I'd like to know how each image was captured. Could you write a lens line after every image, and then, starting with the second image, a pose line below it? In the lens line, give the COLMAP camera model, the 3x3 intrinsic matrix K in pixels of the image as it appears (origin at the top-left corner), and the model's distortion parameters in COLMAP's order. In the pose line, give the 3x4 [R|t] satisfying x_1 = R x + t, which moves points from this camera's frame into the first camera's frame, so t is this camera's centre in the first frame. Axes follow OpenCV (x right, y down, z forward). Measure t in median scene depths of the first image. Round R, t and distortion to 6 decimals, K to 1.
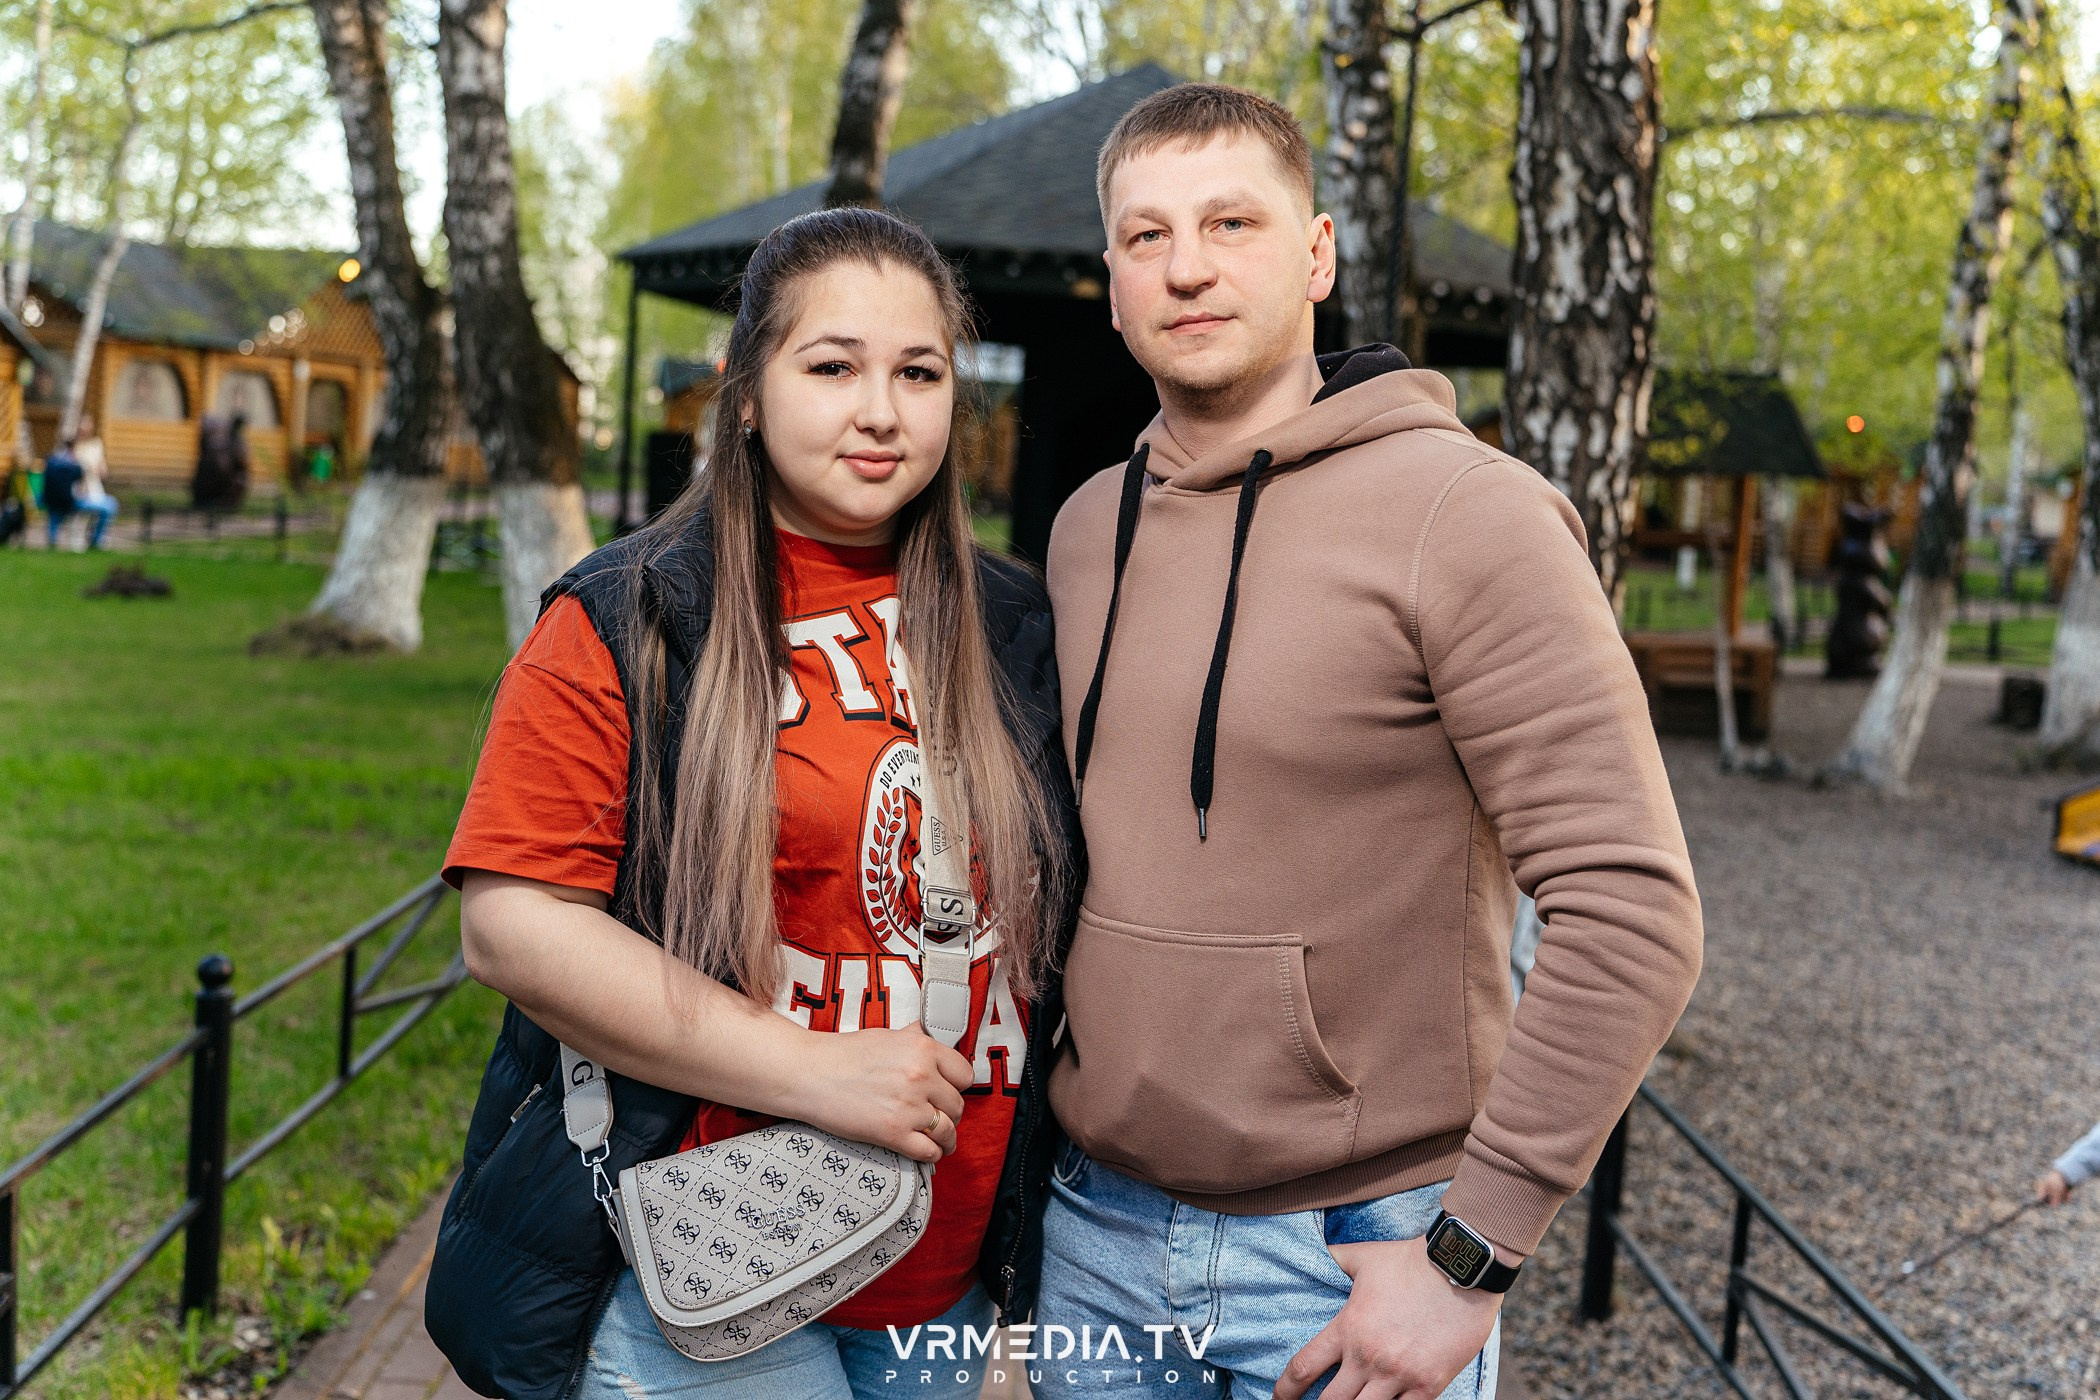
lens RADIAL K [[2313.8, 0, 1046.3], [0, 2313.8, 677.8], [0, 0, 1]] dist [0.020445, -0.035564]
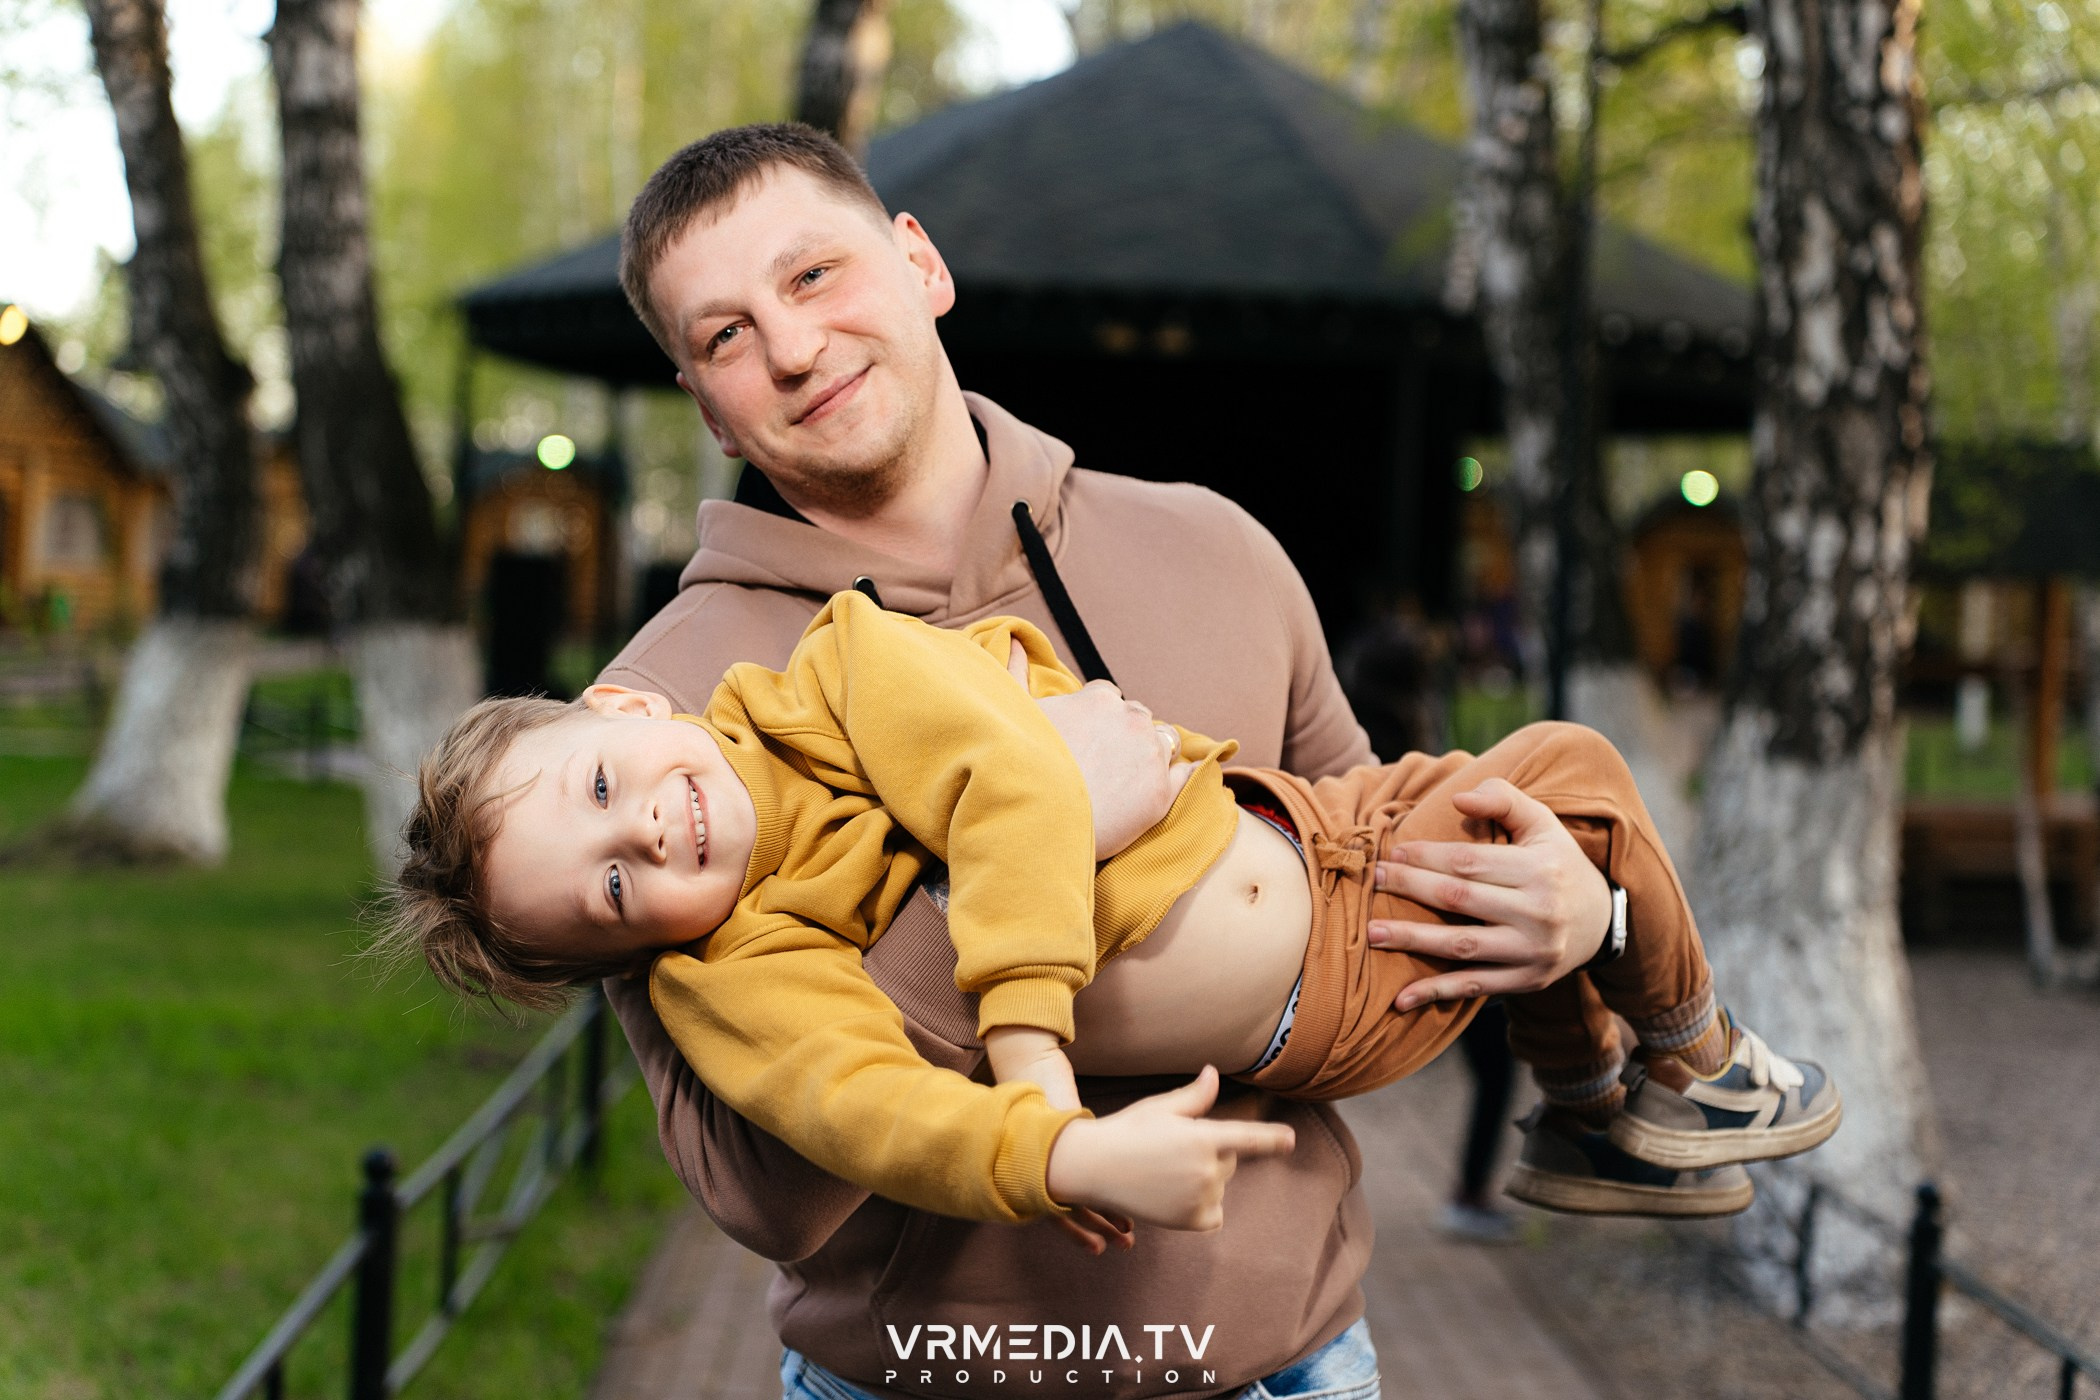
lens RADIAL K [[3475.6, 0, 1045.3], [0, 3475.6, 704.0], [0, 0, 1]] dist [-0.002877, 0.002056]
pose [[0.999737, -0.021253, 0.008669, -0.028839], [0.021716, 0.998113, -0.057441, 0.008251], [-0.007432, 0.057614, 0.998311, -0.100481]]
